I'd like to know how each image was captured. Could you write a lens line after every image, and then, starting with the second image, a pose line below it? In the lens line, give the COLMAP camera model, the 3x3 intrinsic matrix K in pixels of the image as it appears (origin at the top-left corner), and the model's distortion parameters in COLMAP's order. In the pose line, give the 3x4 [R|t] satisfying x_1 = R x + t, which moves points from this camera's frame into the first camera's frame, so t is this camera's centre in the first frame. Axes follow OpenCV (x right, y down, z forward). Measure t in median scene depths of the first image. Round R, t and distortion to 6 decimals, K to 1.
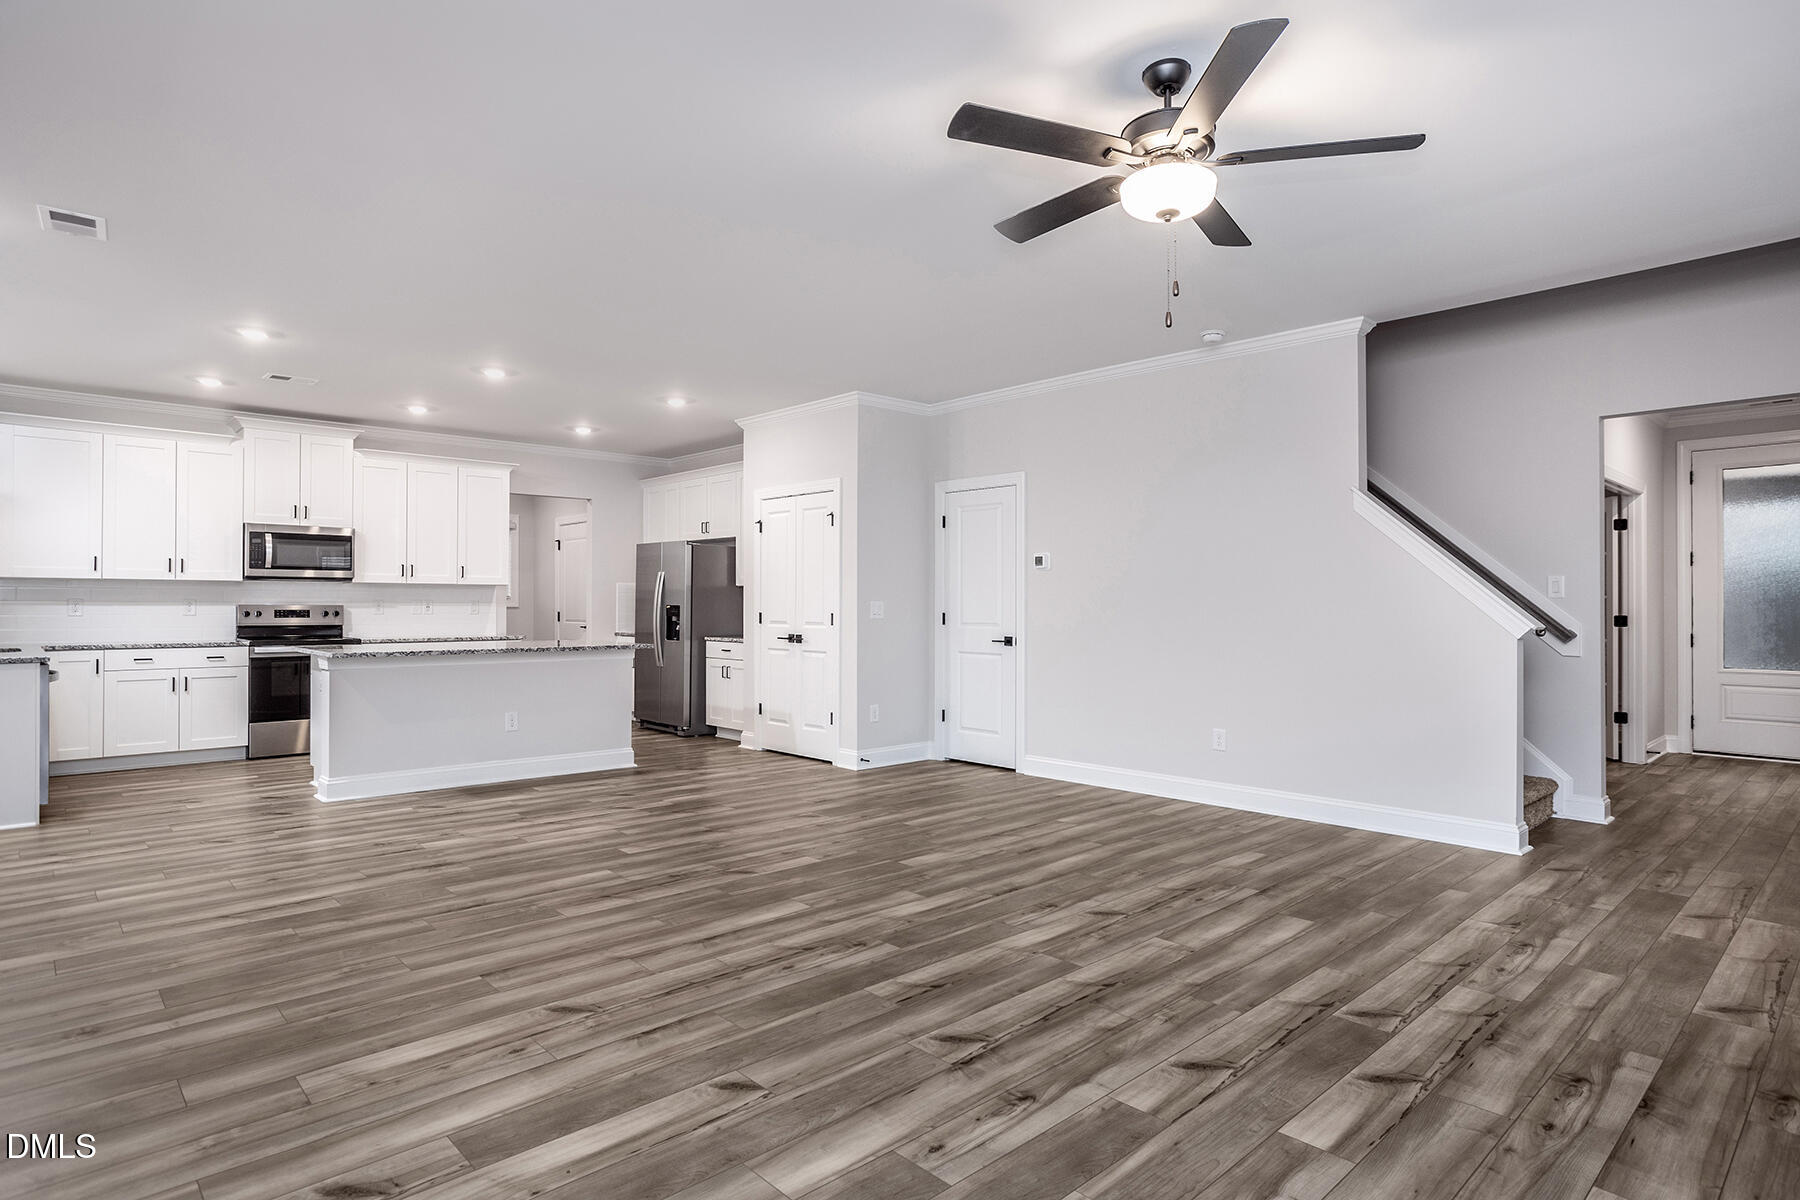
lens RADIAL K [[967.6, 0, 910.0], [0, 967.6, 594.6], [0, 0, 1]] dist [-0.023797, 0.018925]
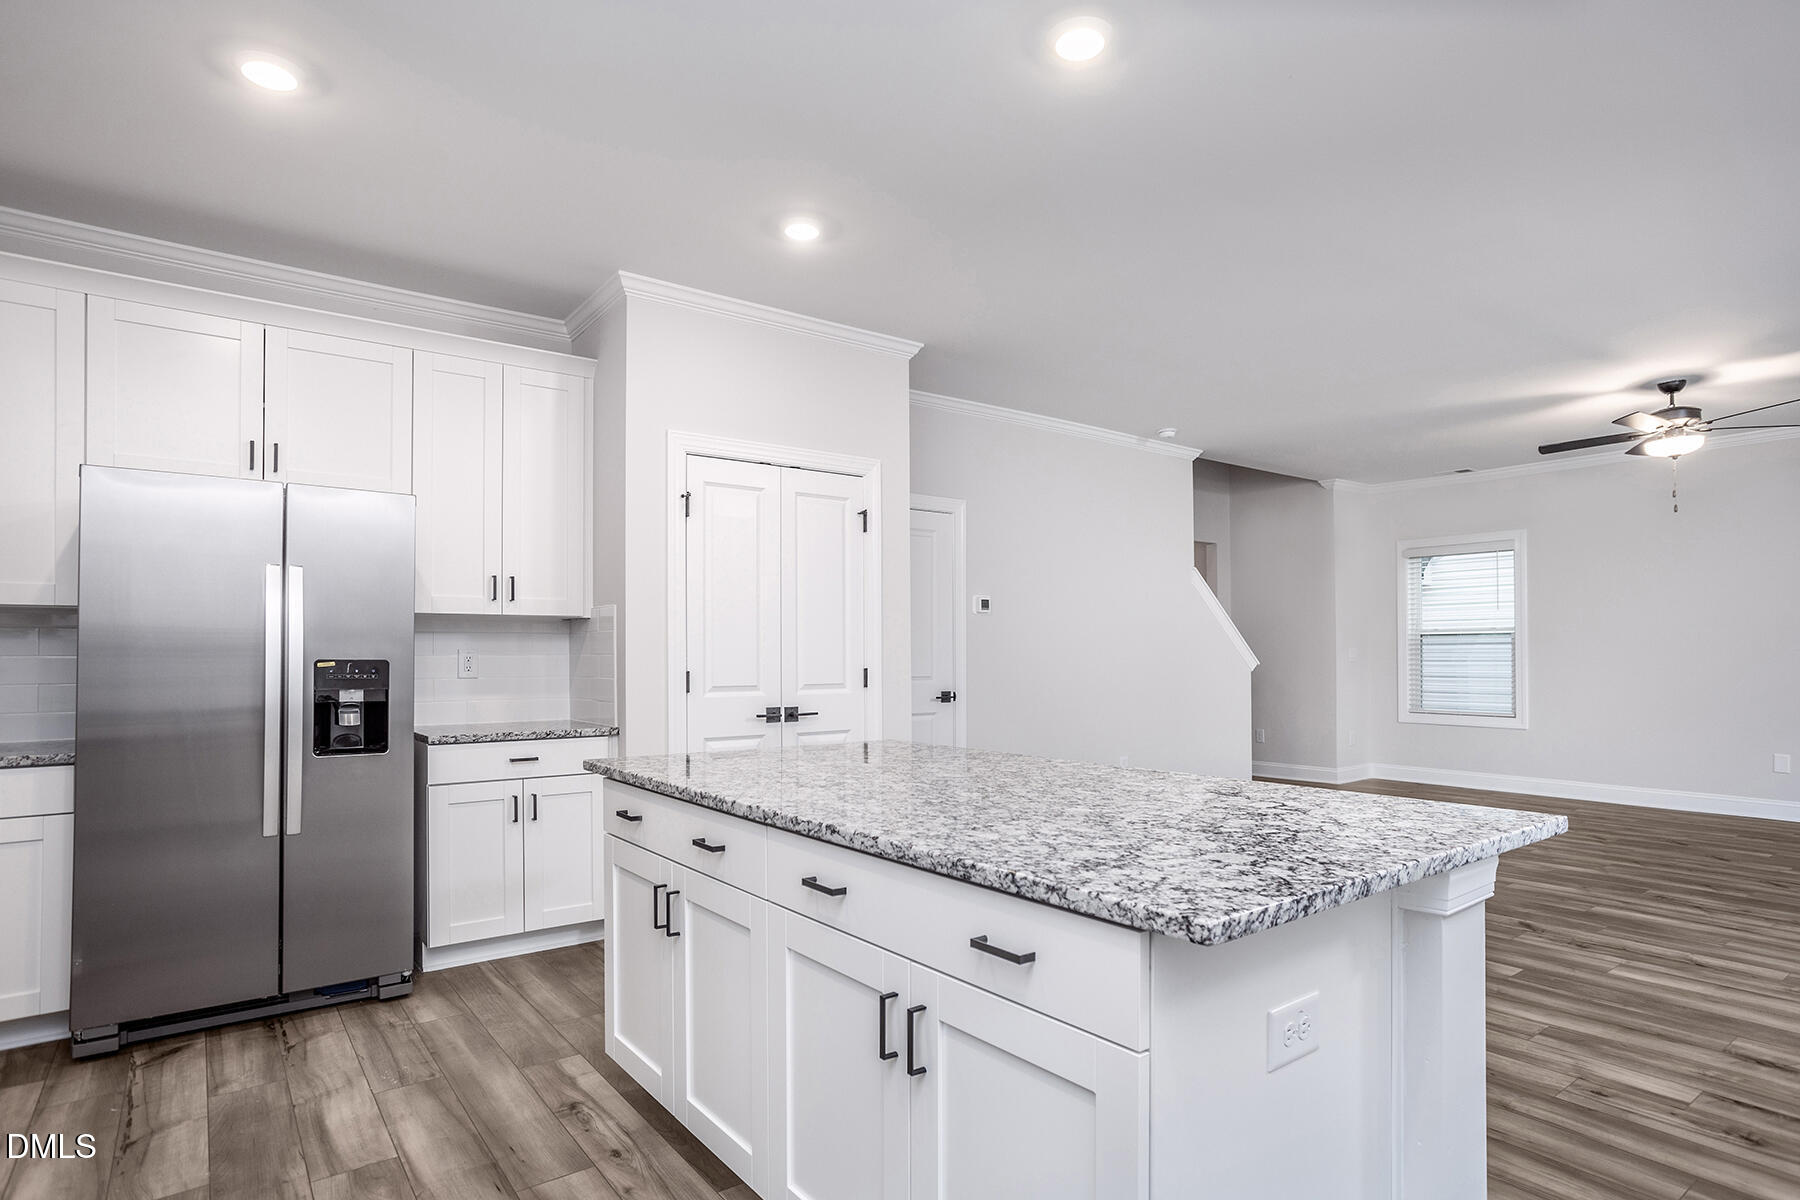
lens RADIAL K [[967.6, 0, 906.6], [0, 967.6, 654.9], [0, 0, 1]] dist [-0.023797, 0.018925]
pose [[0.115864, -0.003242, 0.993260, -1.306955], [-0.004626, 0.999982, 0.003804, 0.015046], [-0.993254, -0.005035, 0.115847, 1.635825]]
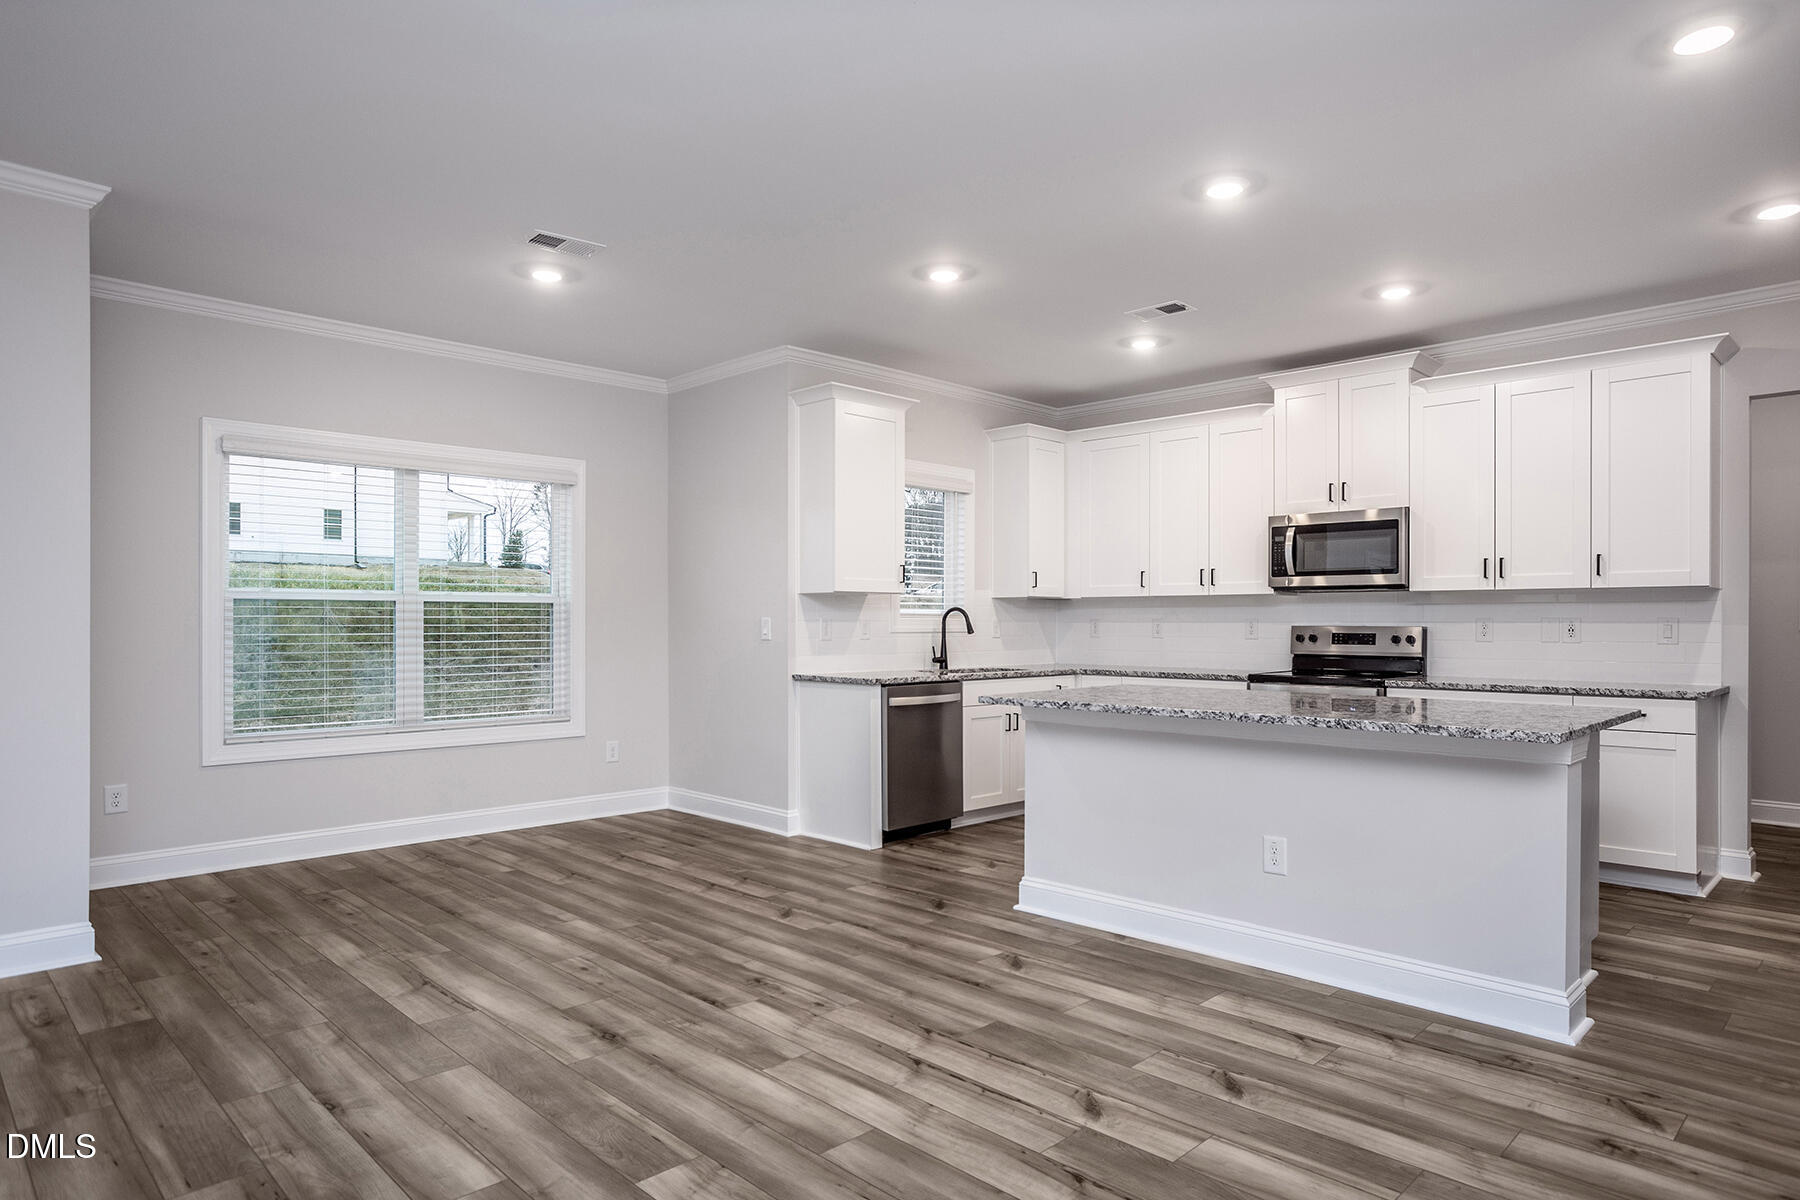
lens RADIAL K [[1075.8, 0, 895.5], [0, 1075.8, 602.0], [0, 0, 1]] dist [-0.024254, 0.022551]
pose [[0.026067, -0.022169, -0.999414, 0.246862], [0.008399, 0.999724, -0.021957, 0.014885], [0.999625, -0.007822, 0.026246, 1.284602]]
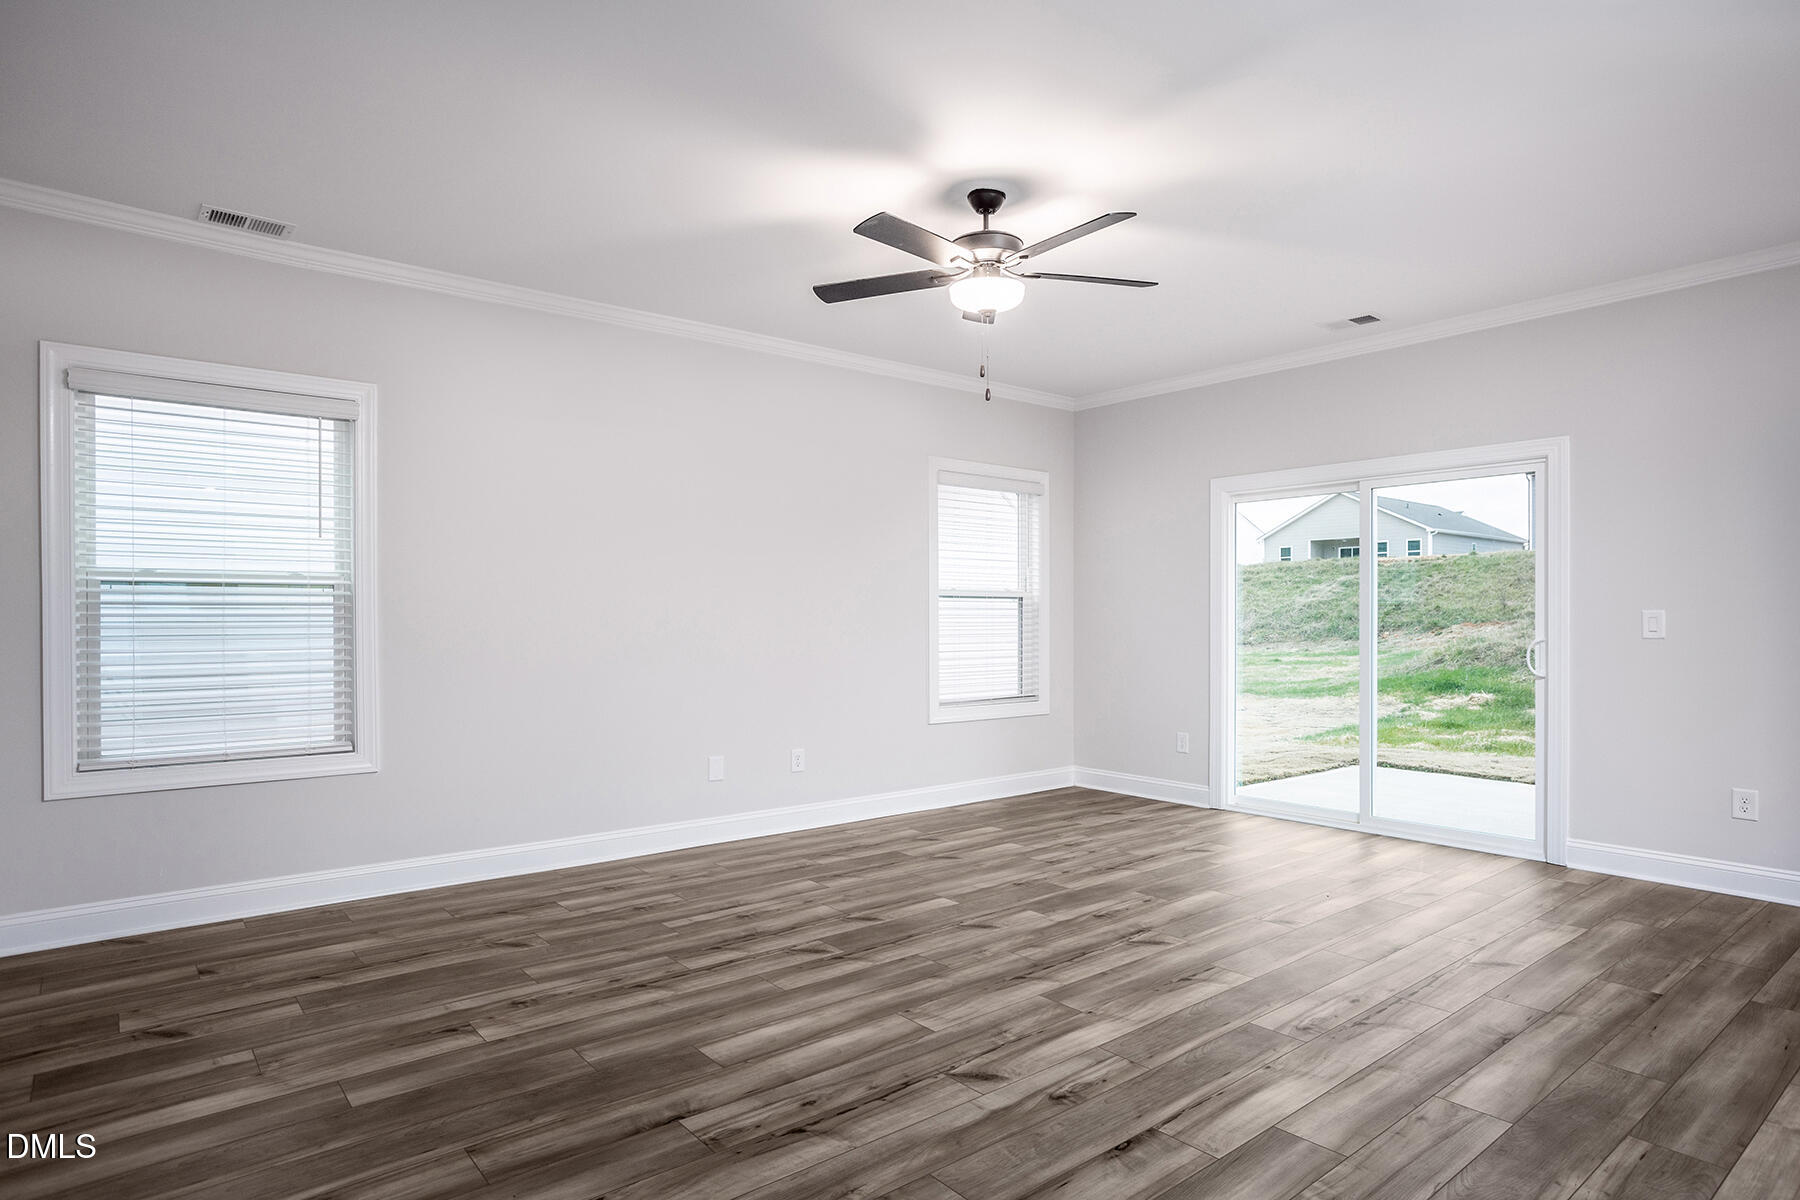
lens RADIAL K [[979.5, 0, 937.1], [0, 979.5, 620.3], [0, 0, 1]] dist [-0.029141, 0.020858]
pose [[-0.999045, -0.003030, 0.043585, 0.191285], [-0.003478, 0.999942, -0.010208, 0.022604], [-0.043551, -0.010350, -0.998998, 1.573429]]
